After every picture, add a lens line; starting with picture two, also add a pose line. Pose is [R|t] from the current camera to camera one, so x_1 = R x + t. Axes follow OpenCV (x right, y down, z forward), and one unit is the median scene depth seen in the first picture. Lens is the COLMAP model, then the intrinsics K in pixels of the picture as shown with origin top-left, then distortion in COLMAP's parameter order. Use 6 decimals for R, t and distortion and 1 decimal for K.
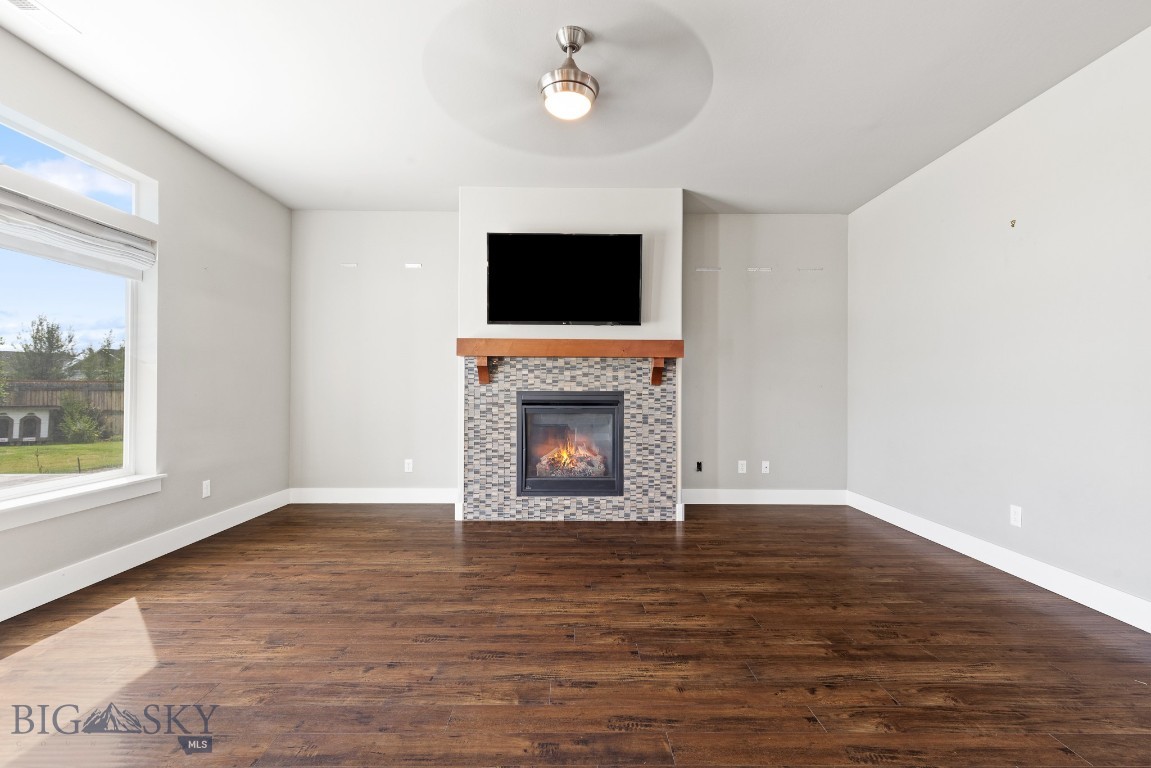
lens RADIAL K [[517.7, 0, 578.2], [0, 517.7, 384.8], [0, 0, 1]] dist [0.008101, -0.000280]
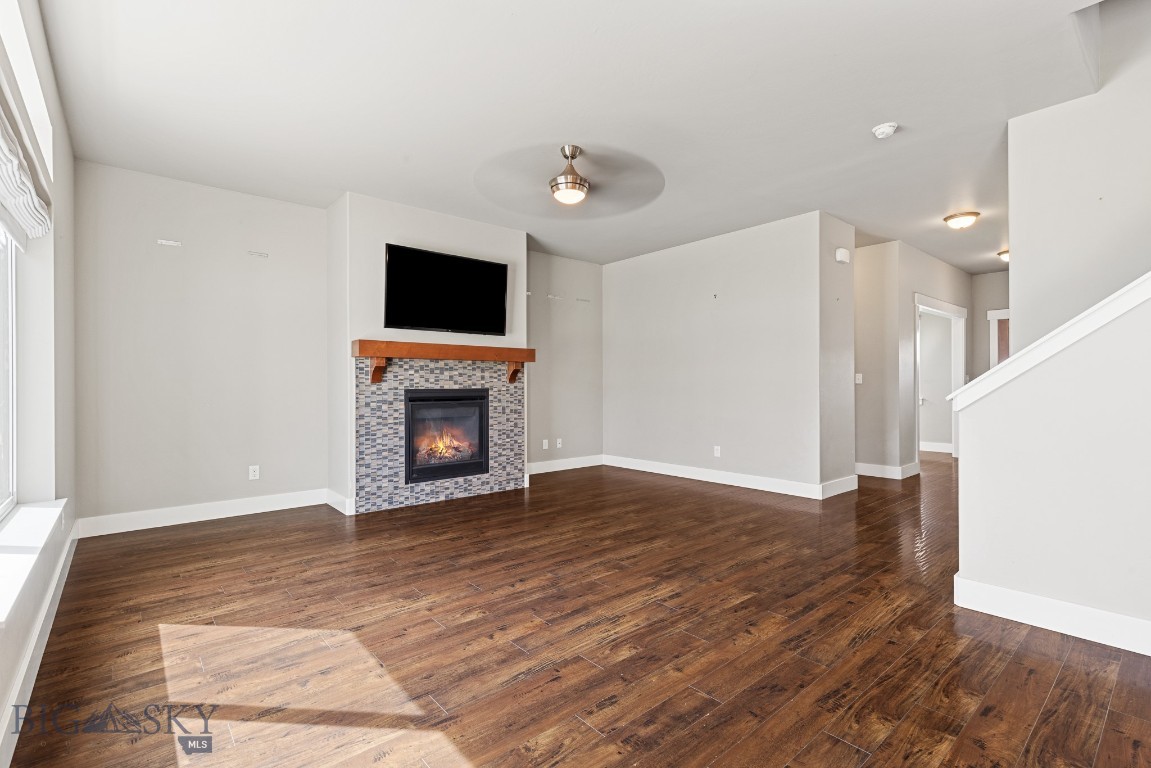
lens RADIAL K [[517.7, 0, 581.9], [0, 517.7, 383.7], [0, 0, 1]] dist [0.008101, -0.000280]
pose [[0.765271, -0.006454, 0.643676, -0.718591], [0.006975, 0.999974, 0.001735, 0.001168], [-0.643671, 0.003162, 0.765296, -0.119735]]
